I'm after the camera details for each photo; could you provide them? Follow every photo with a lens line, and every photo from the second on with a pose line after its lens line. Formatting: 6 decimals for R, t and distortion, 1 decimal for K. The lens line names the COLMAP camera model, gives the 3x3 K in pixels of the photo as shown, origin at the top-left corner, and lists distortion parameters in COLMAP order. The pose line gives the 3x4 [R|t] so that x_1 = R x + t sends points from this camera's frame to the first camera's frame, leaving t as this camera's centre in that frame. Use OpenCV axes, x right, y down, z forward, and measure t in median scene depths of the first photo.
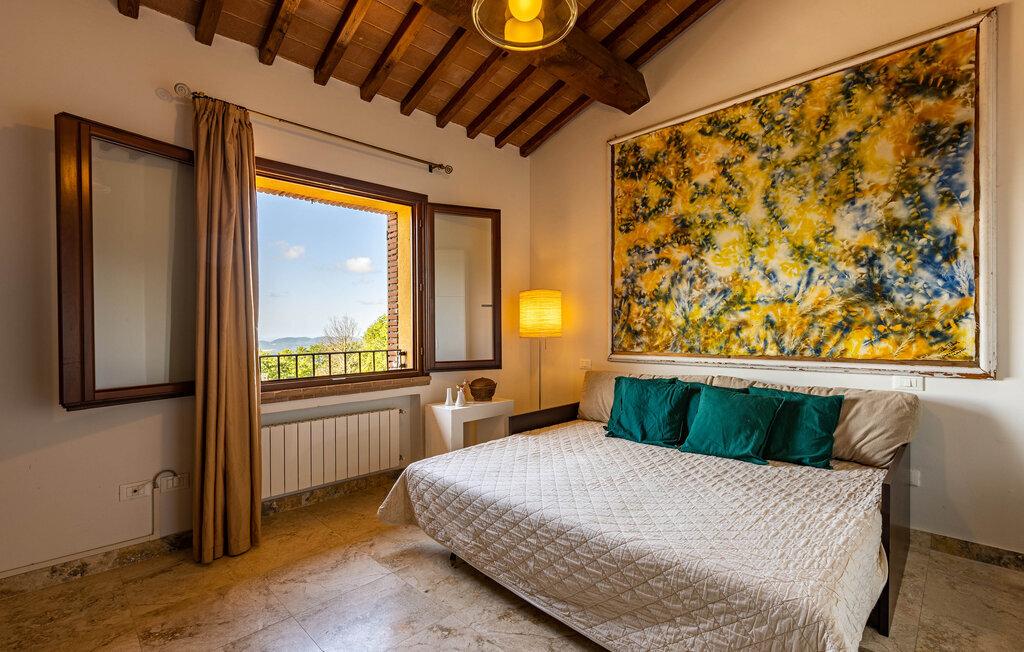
lens RADIAL K [[457.1, 0, 509.6], [0, 457.1, 332.7], [0, 0, 1]] dist [-0.000487, -0.001842]
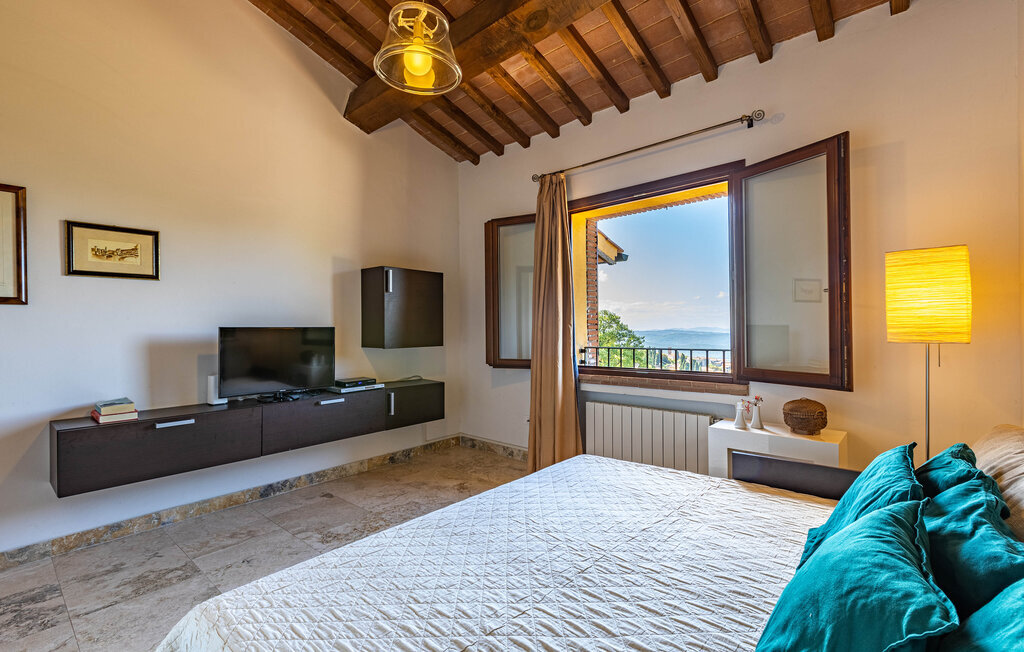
lens RADIAL K [[457.1, 0, 521.3], [0, 457.1, 325.8], [0, 0, 1]] dist [-0.000487, -0.001842]
pose [[0.079497, 0.001901, -0.996833, 0.671922], [-0.001475, 0.999997, 0.001790, -0.010759], [0.996834, 0.001328, 0.079500, 0.624242]]
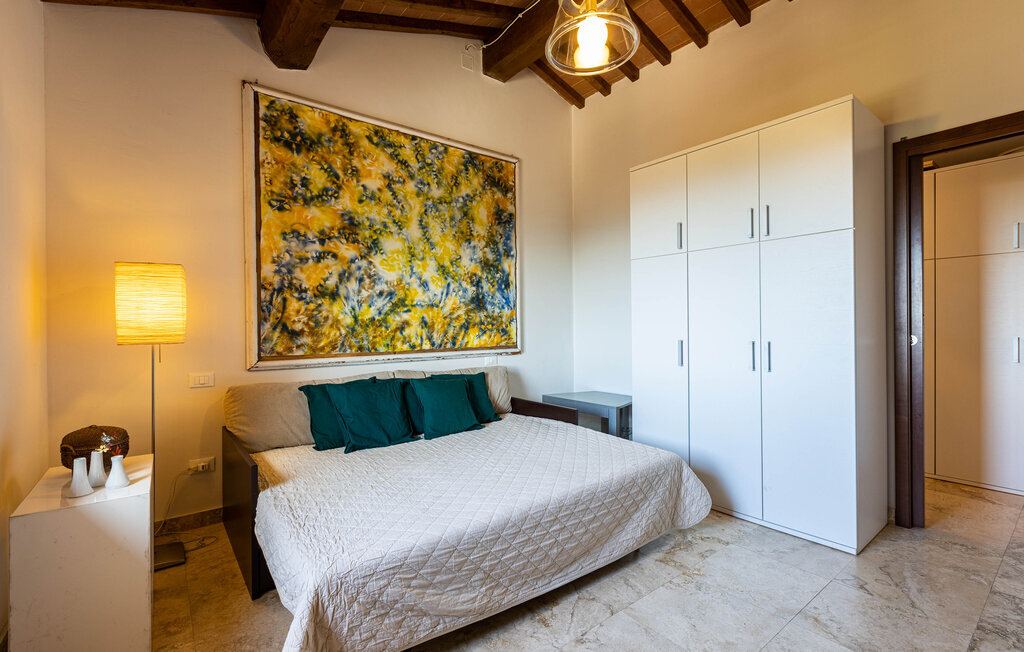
lens RADIAL K [[457.1, 0, 520.4], [0, 457.1, 328.7], [0, 0, 1]] dist [-0.000487, -0.001842]
pose [[0.113184, -0.001212, 0.993573, -0.595359], [0.015121, 0.999886, -0.000503, -0.001227], [-0.993459, 0.015081, 0.113189, 0.567125]]
